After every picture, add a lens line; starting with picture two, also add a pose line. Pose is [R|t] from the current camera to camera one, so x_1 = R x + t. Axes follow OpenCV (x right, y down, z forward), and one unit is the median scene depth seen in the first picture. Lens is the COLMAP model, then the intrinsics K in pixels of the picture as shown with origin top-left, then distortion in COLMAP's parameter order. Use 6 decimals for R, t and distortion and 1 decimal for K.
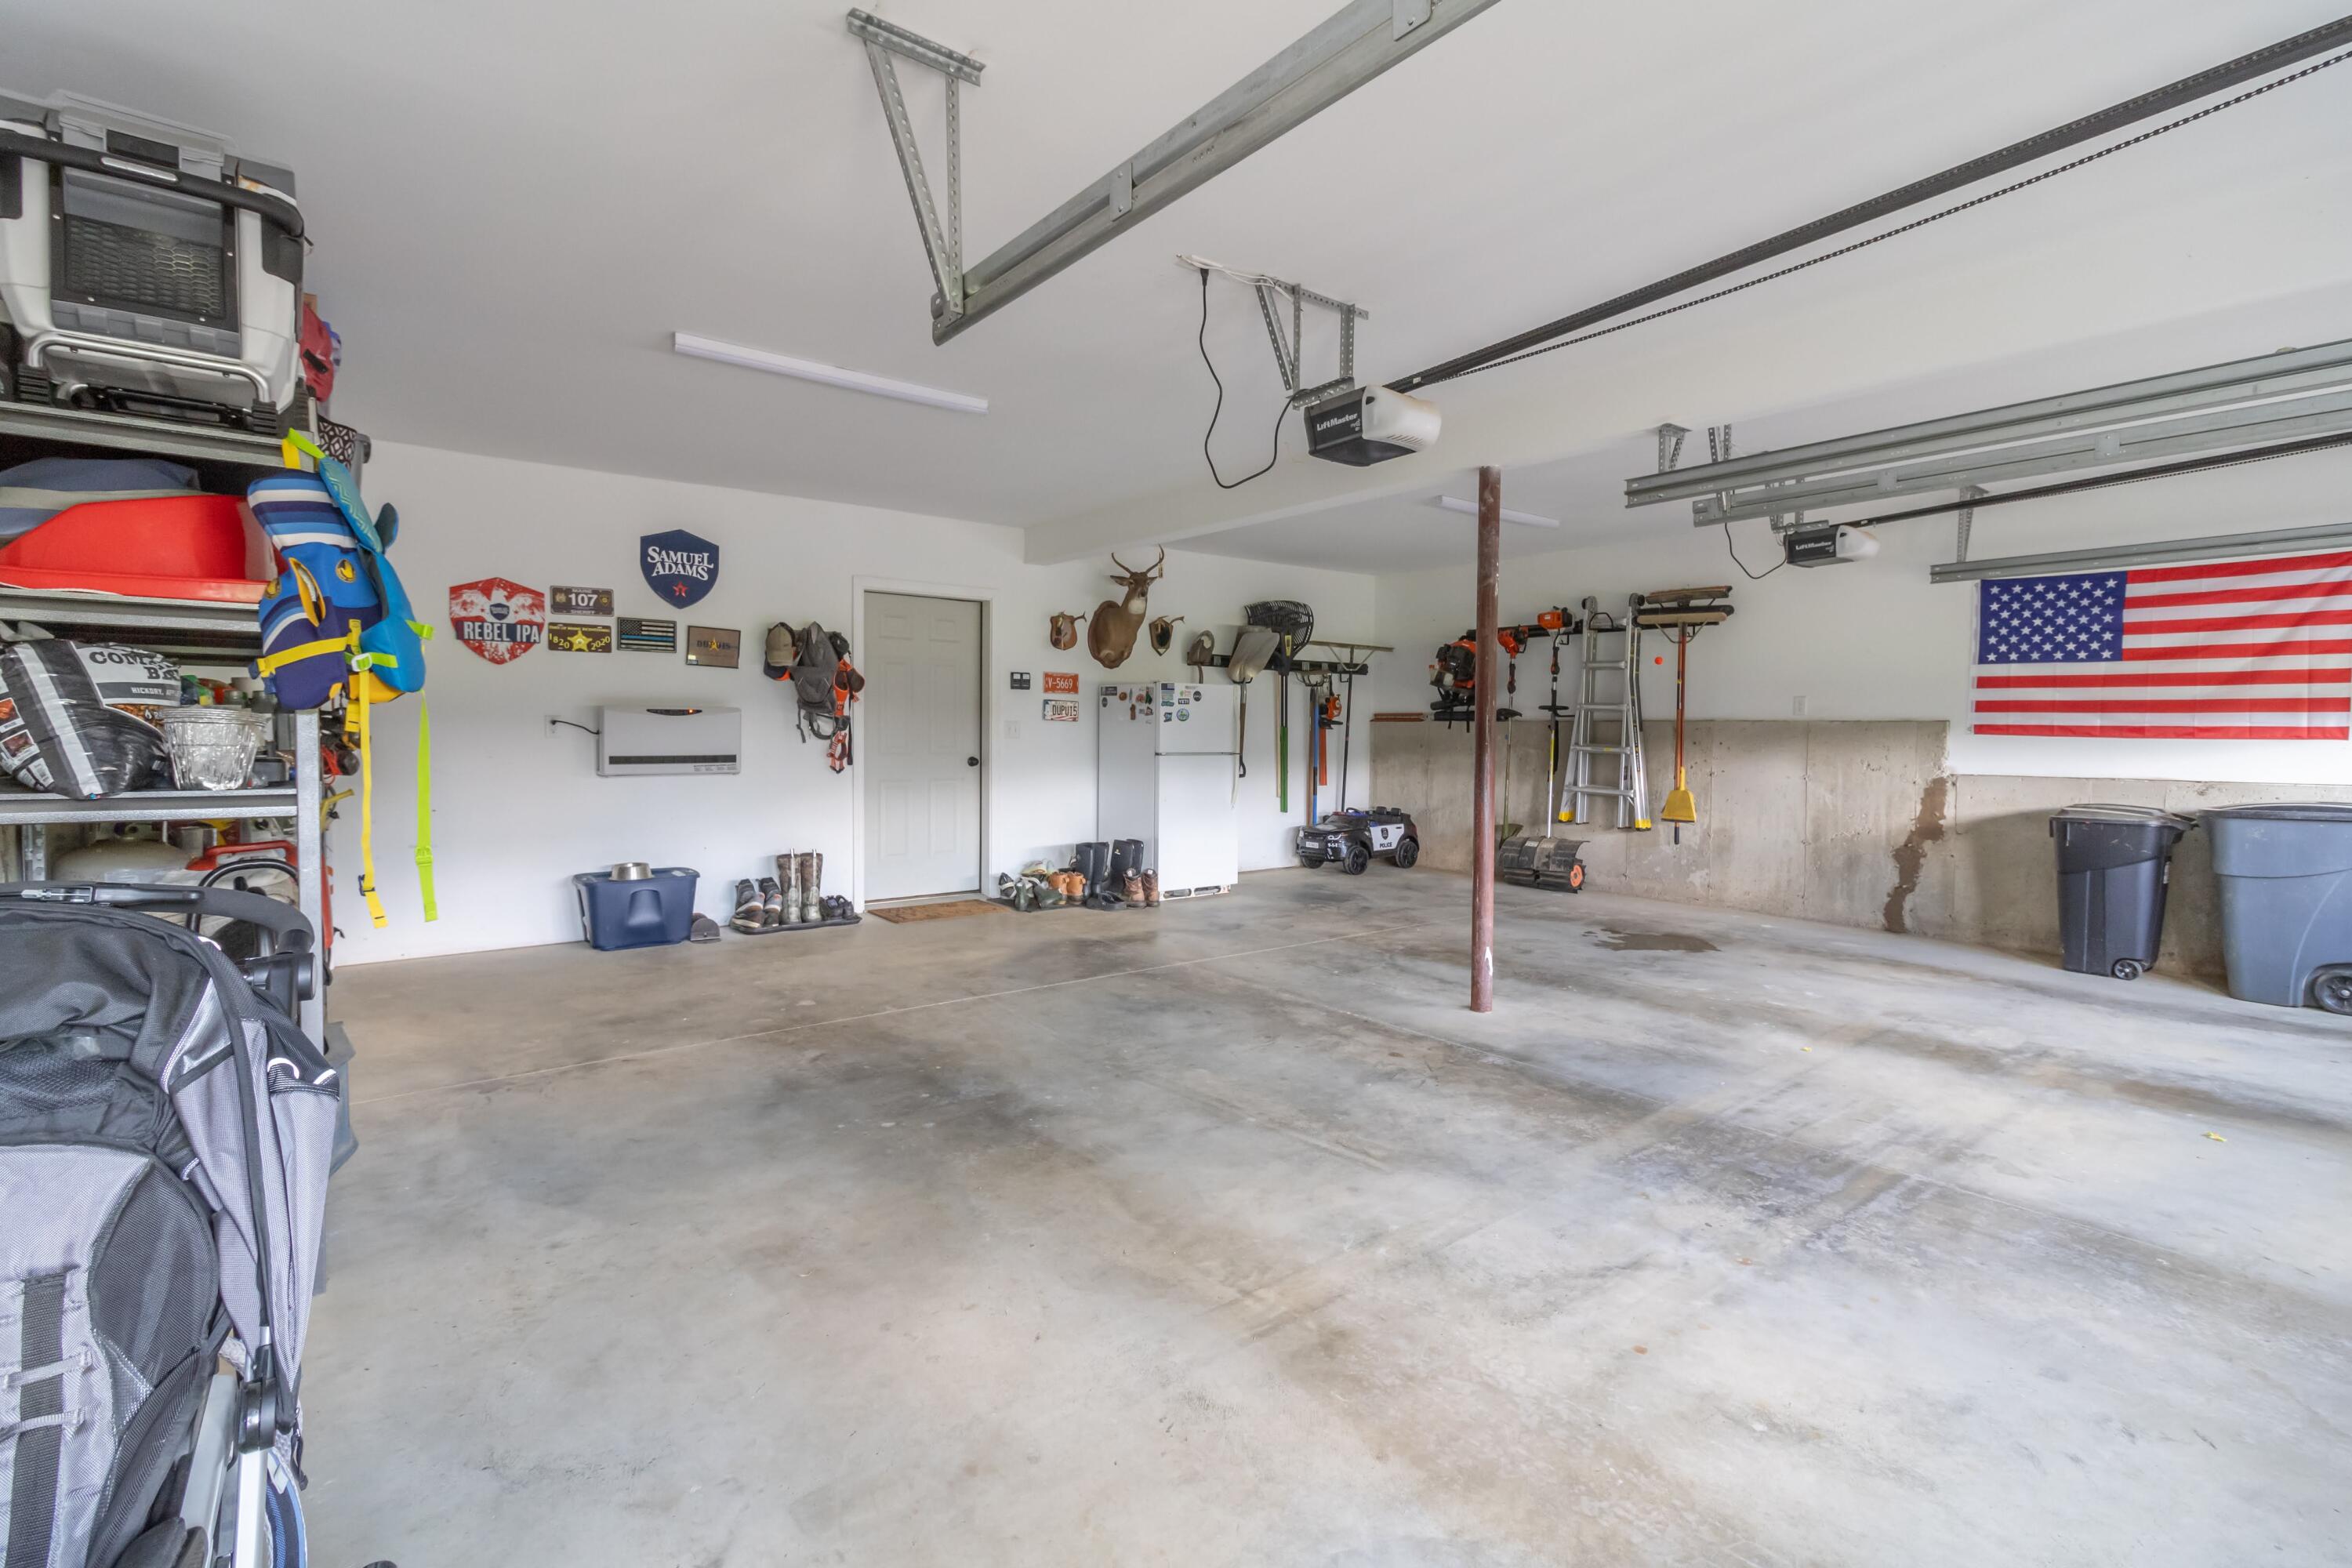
lens RADIAL K [[1086.9, 0, 1174.3], [0, 1086.9, 770.4], [0, 0, 1]] dist [0.009857, -0.002511]
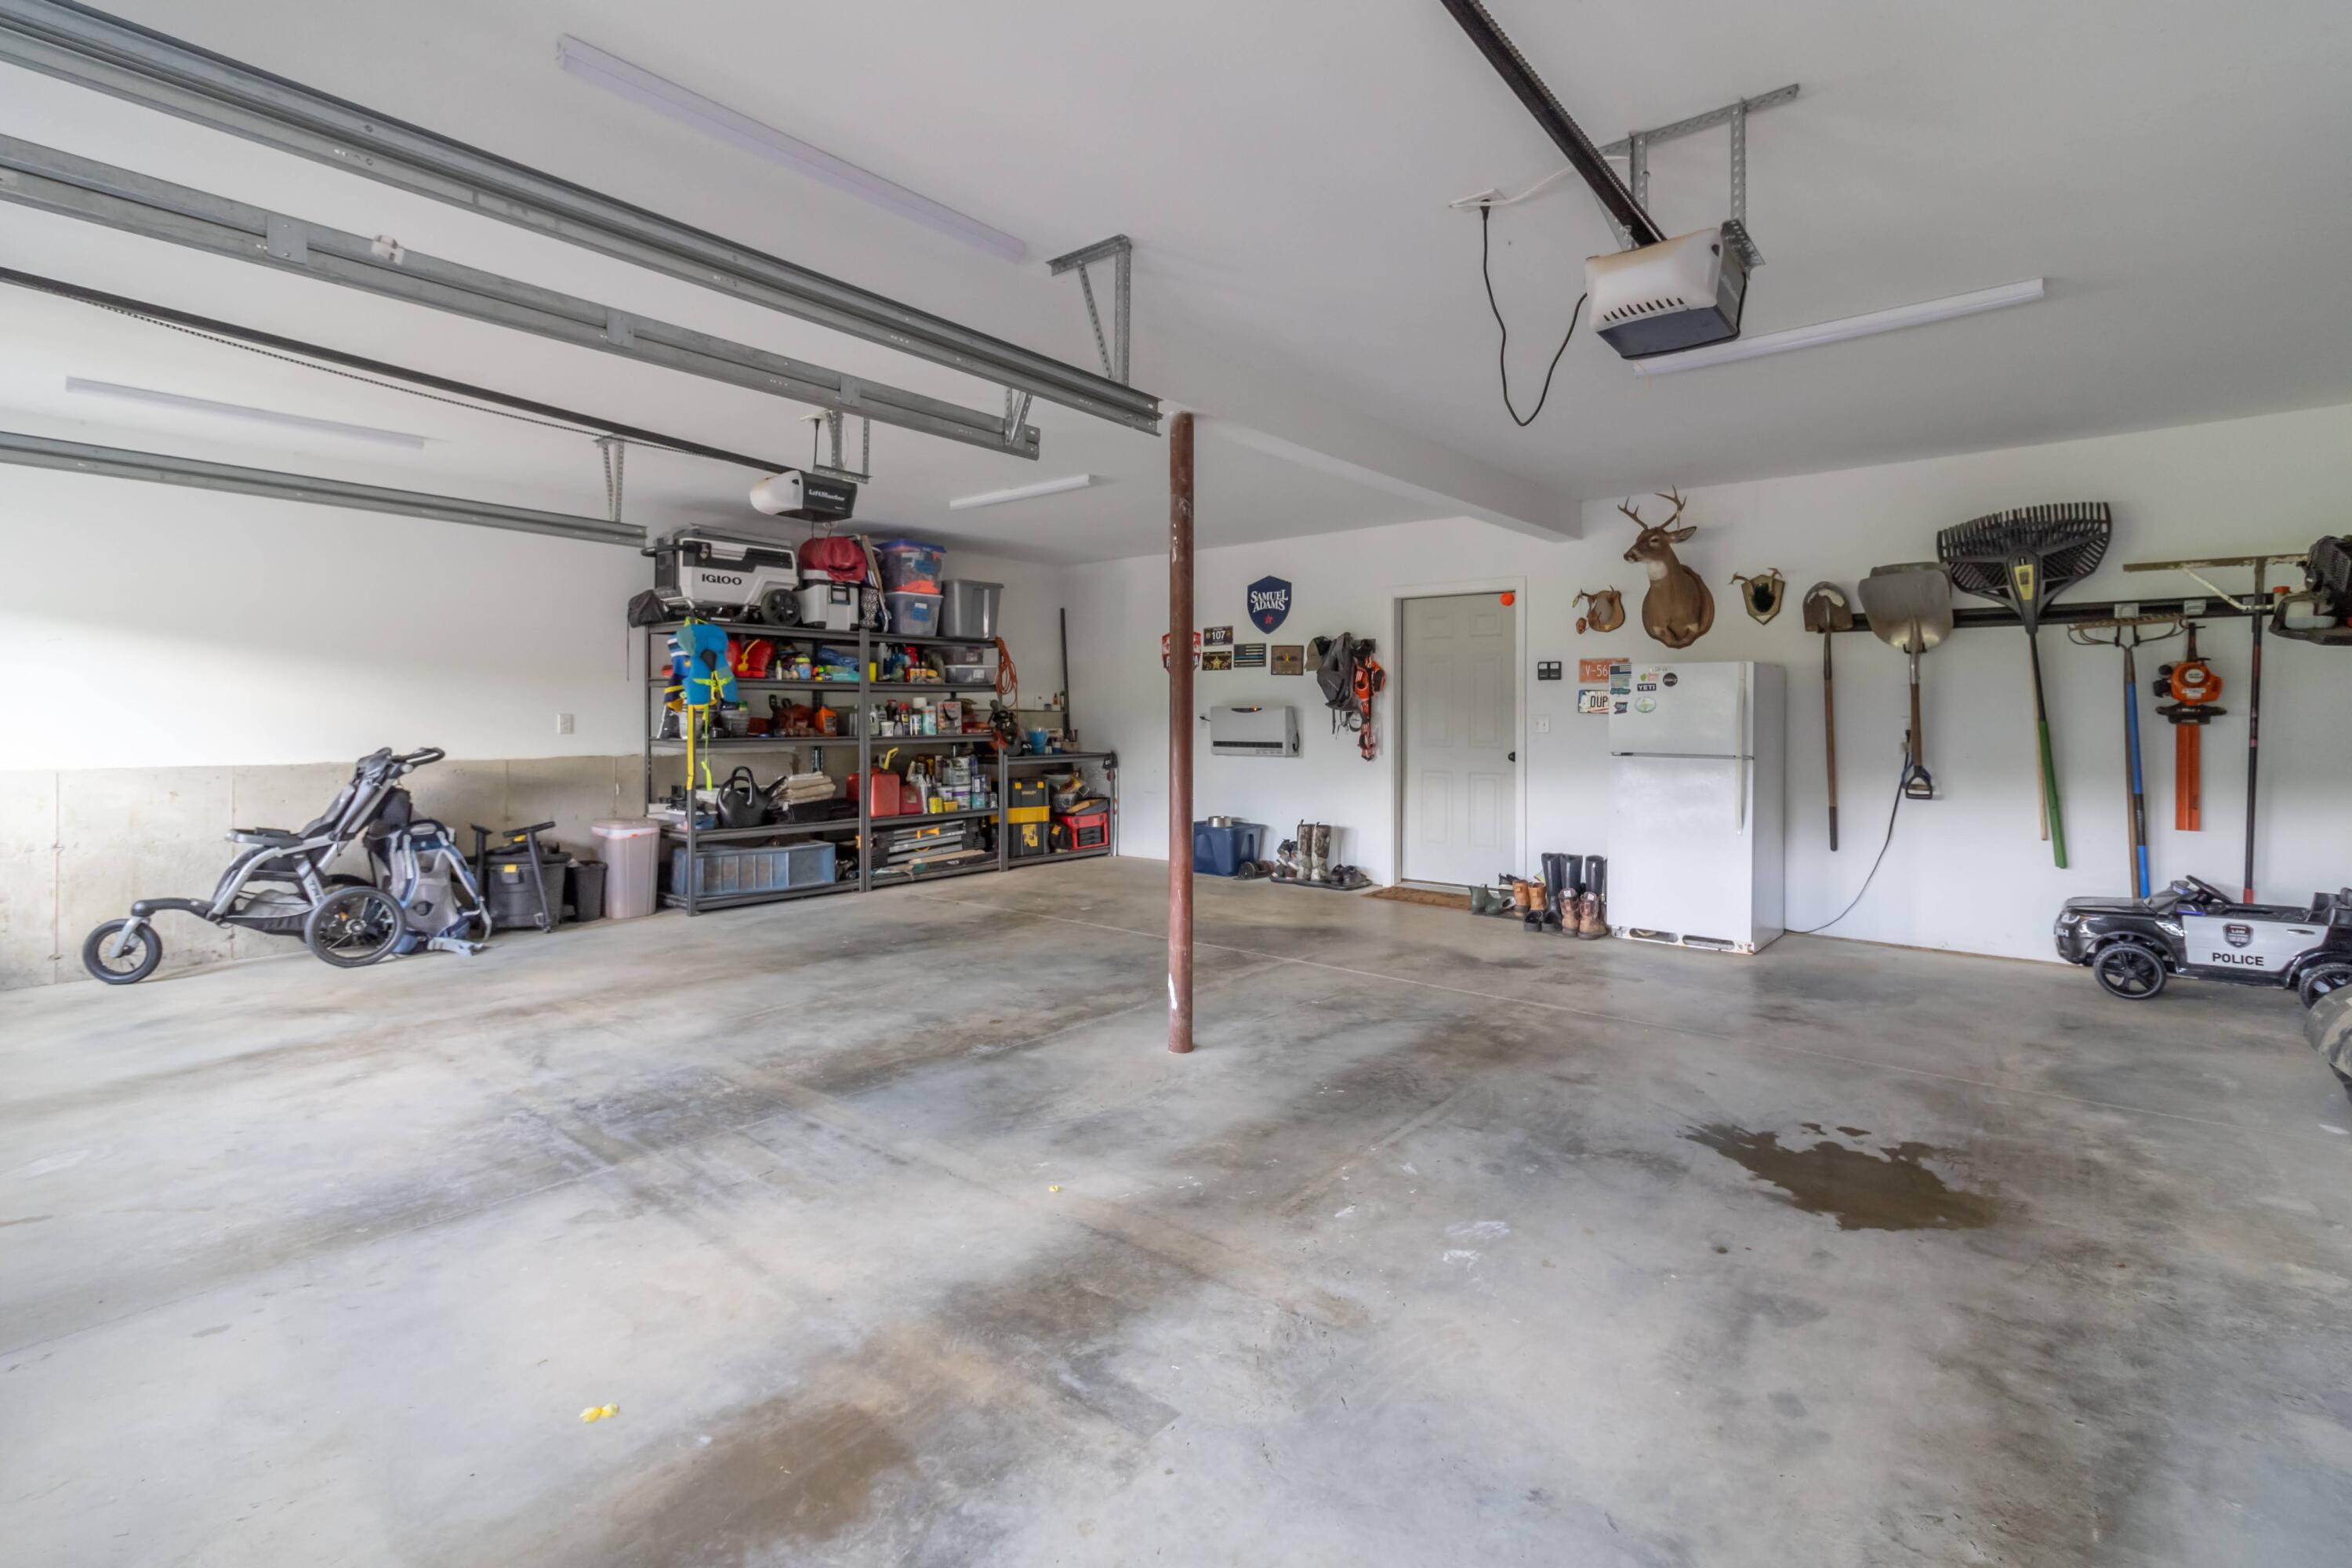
lens RADIAL K [[1086.9, 0, 1189.6], [0, 1086.9, 722.8], [0, 0, 1]] dist [0.009857, -0.002511]
pose [[0.200225, -0.001253, -0.979749, 0.895409], [-0.042486, 0.999047, -0.009960, -0.020566], [0.978828, 0.043620, 0.199981, 0.666012]]
